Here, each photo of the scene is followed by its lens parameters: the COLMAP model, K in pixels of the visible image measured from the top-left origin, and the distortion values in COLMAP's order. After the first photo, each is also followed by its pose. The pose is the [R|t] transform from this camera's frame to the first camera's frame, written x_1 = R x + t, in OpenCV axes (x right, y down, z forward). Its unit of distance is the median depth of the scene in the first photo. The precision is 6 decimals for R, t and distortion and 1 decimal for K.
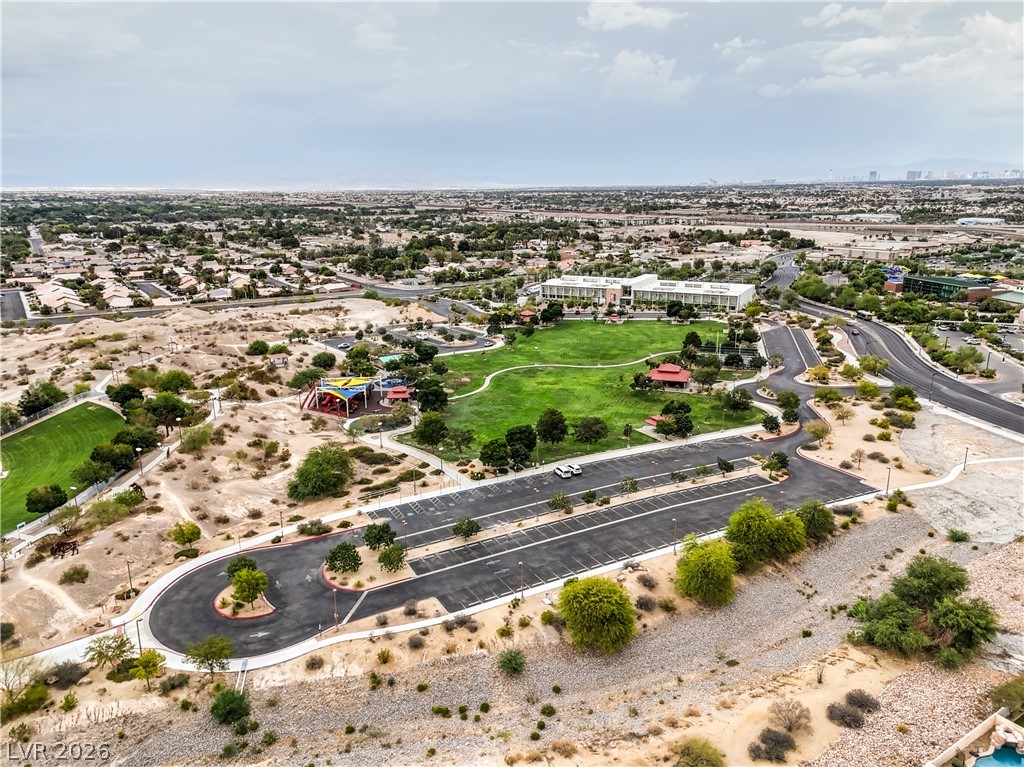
lens RADIAL K [[767.6, 0, 513.0], [0, 767.6, 382.1], [0, 0, 1]] dist [0.067965, -0.055895]
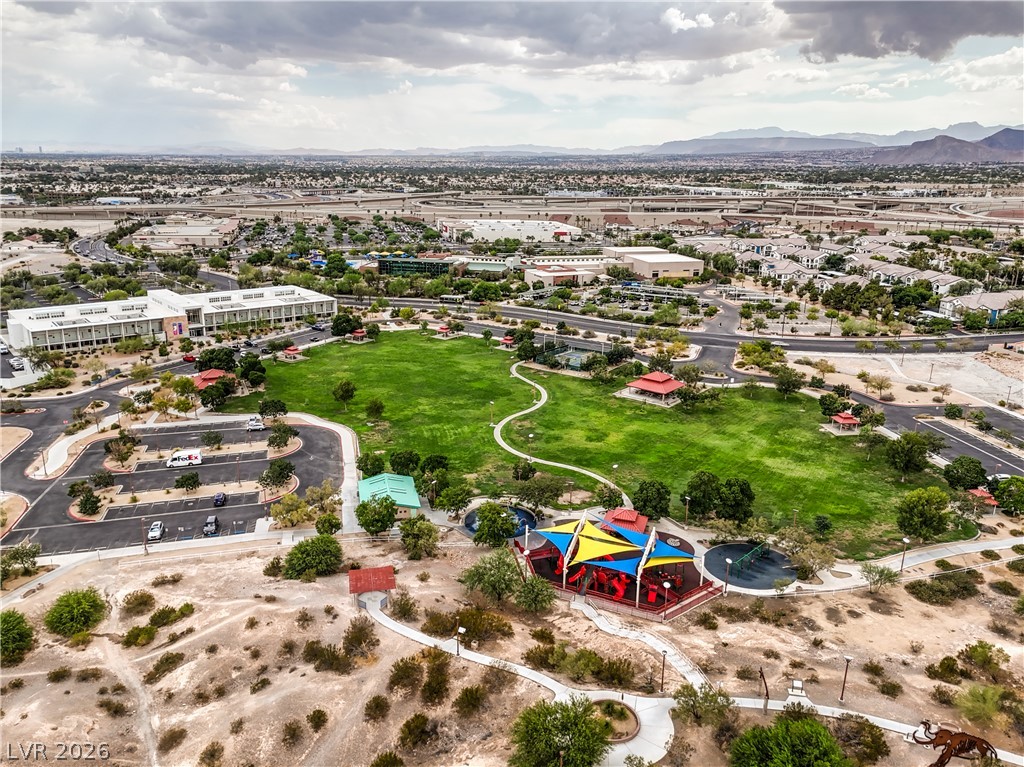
lens RADIAL K [[767.6, 0, 513.0], [0, 767.6, 382.1], [0, 0, 1]] dist [0.067965, -0.055895]
pose [[0.356169, -0.244405, 0.901892, -0.123452], [0.217726, 0.960328, 0.174257, -0.037913], [-0.908702, 0.134300, 0.395252, 0.147872]]
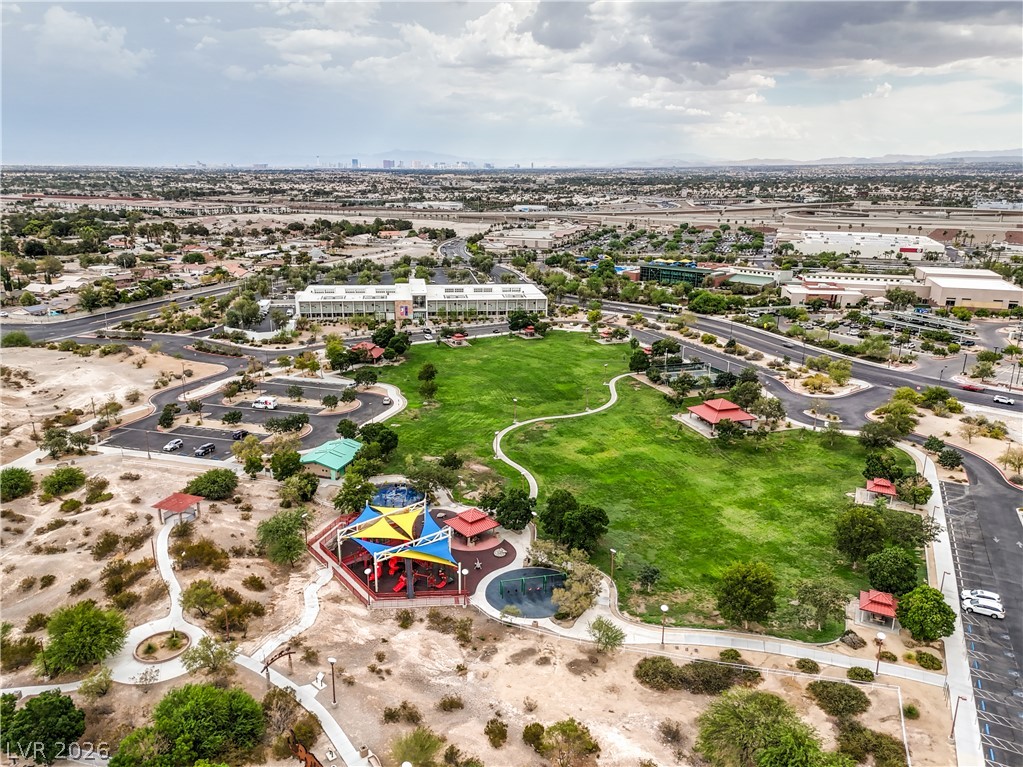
lens RADIAL K [[754.1, 0, 513.0], [0, 754.1, 385.4], [0, 0, 1]] dist [0.075297, -0.064869]
pose [[0.800826, -0.151668, 0.579374, -0.080245], [0.135929, 0.988185, 0.070801, -0.023021], [-0.583268, 0.022054, 0.811981, 0.088599]]
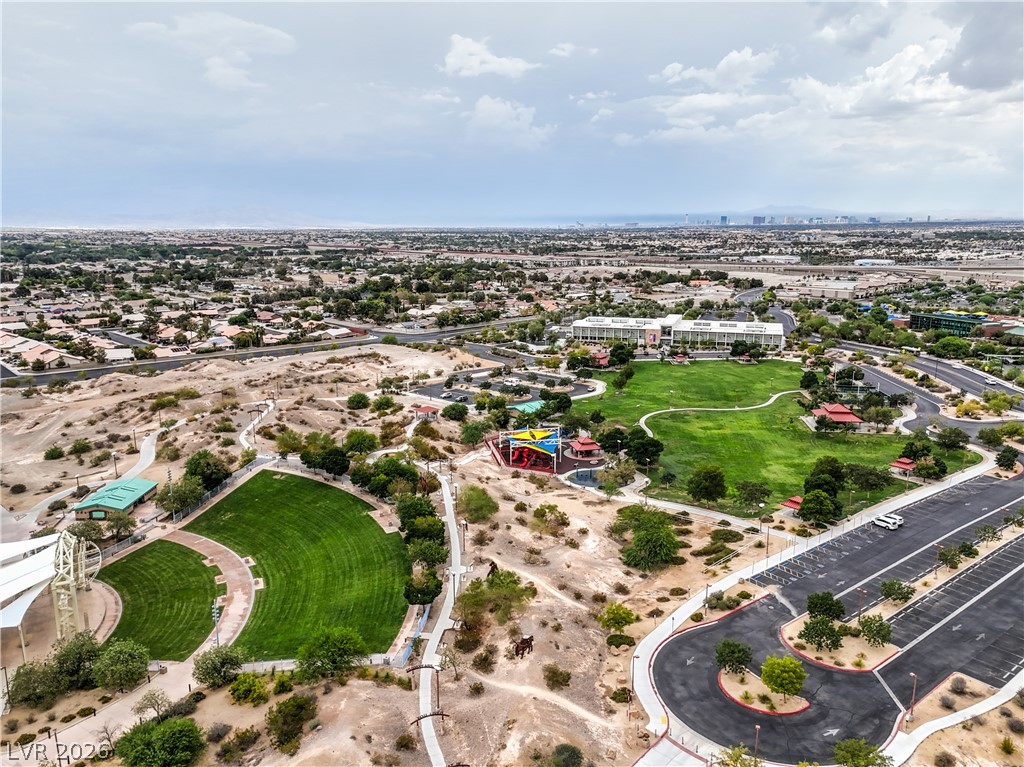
lens RADIAL K [[773.4, 0, 512.0], [0, 773.4, 383.5], [0, 0, 1]] dist [0.077879, -0.078447]
pose [[0.984433, -0.028466, 0.173440, -0.071096], [0.037111, 0.998214, -0.046809, -0.003454], [-0.171798, 0.052517, 0.983731, 0.014325]]
